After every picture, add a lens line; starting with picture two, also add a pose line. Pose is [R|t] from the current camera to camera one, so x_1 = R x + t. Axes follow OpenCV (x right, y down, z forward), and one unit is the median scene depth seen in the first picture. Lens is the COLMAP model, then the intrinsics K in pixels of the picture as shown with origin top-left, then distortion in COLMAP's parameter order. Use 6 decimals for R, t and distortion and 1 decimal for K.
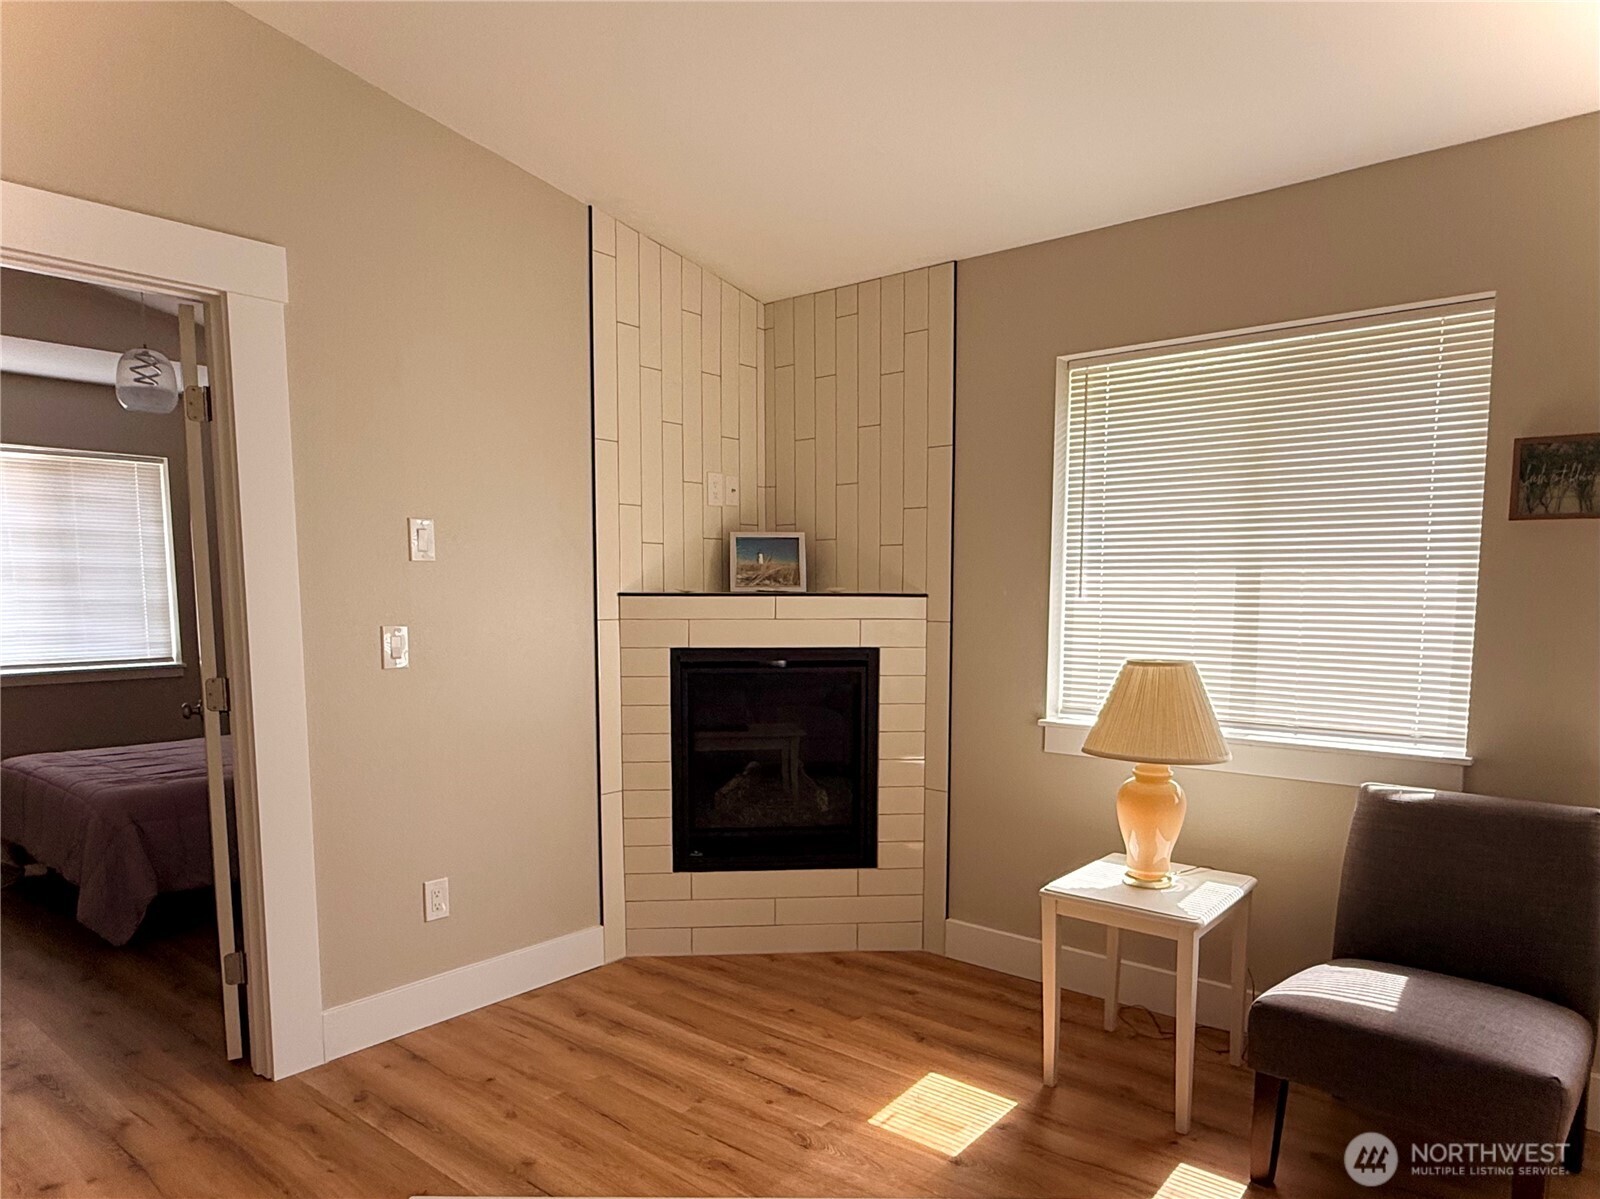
lens RADIAL K [[1048.6, 0, 800.4], [0, 1048.6, 700.0], [0, 0, 1]] dist [-0.001256, -0.001104]
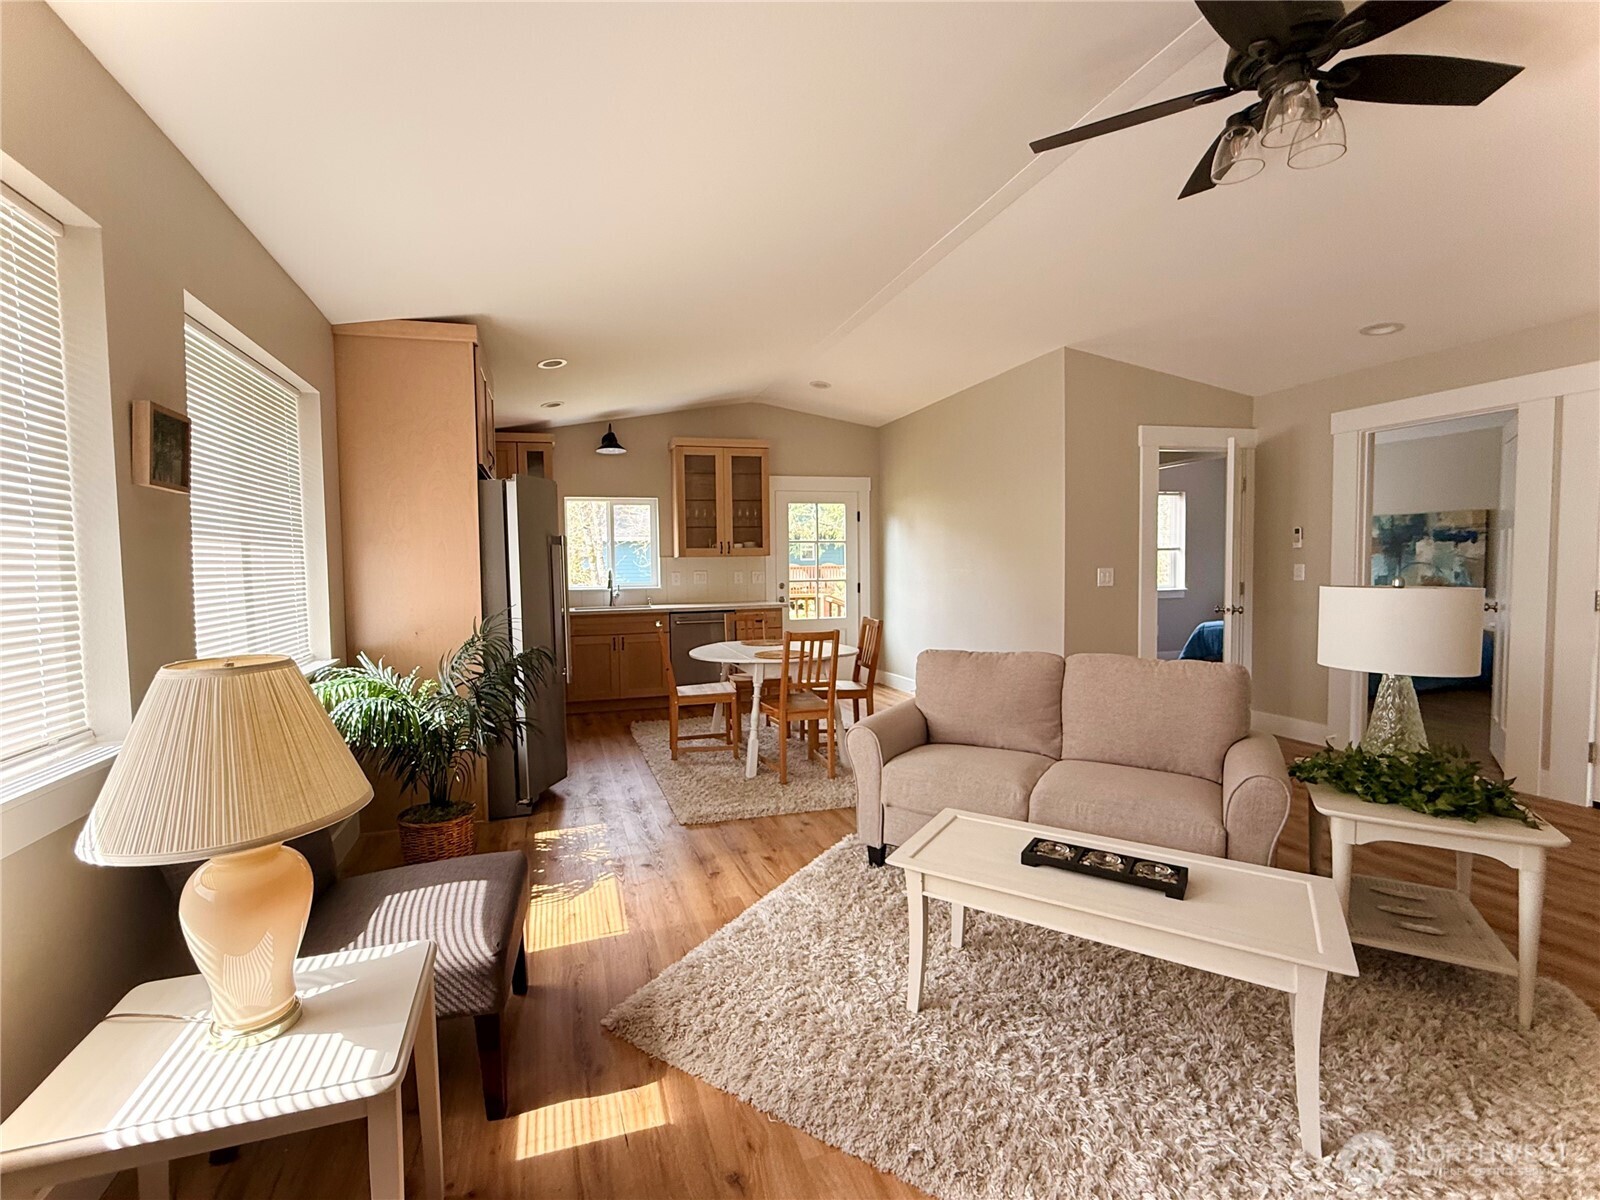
lens RADIAL K [[701.2, 0, 743.7], [0, 701.2, 598.4], [0, 0, 1]] dist [-0.000279, -0.000281]
pose [[-0.818105, -0.011256, 0.574959, -0.097660], [0.081356, 0.987487, 0.135093, -0.077492], [-0.569285, 0.157297, -0.806952, 0.866666]]
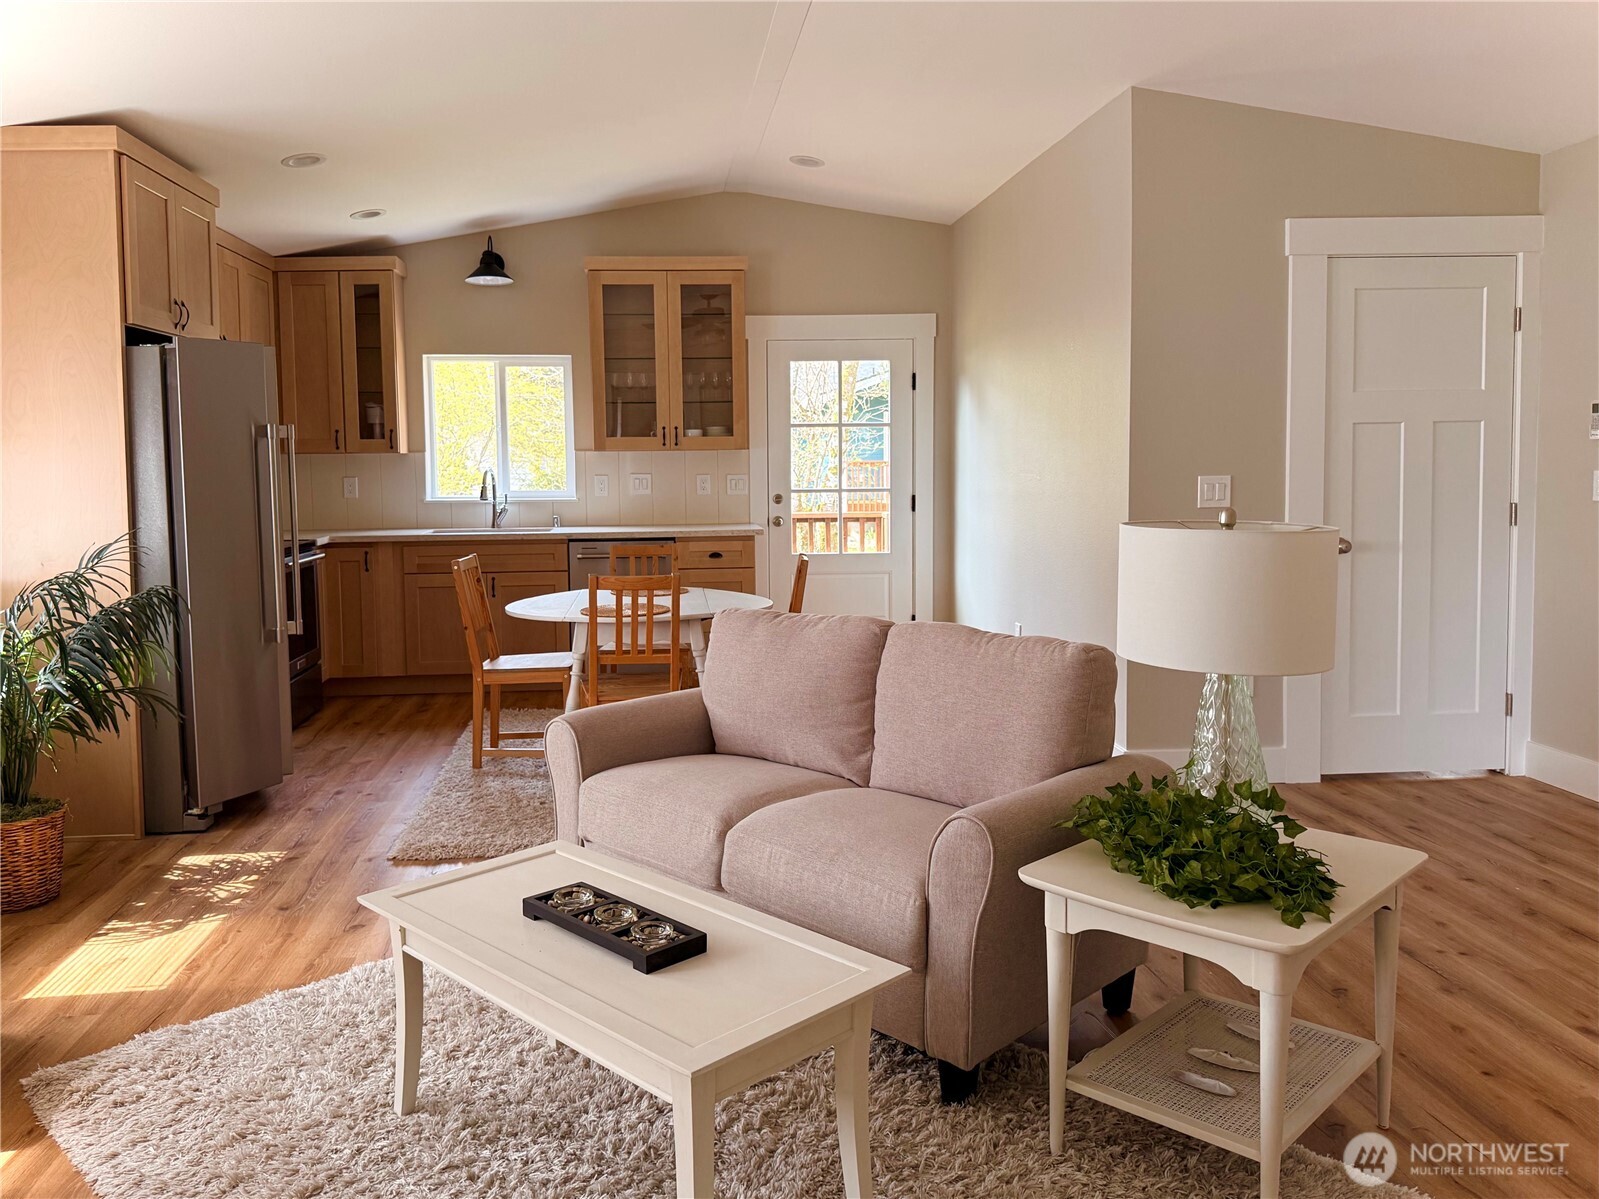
lens RADIAL K [[1226.4, 0, 707.8], [0, 1226.4, 530.7], [0, 0, 1]] dist [0.089393, -0.141620]
pose [[-0.679401, -0.032706, 0.733038, -0.498344], [0.095010, 0.986675, 0.132081, -0.067909], [-0.727590, 0.159382, -0.667241, 0.687255]]
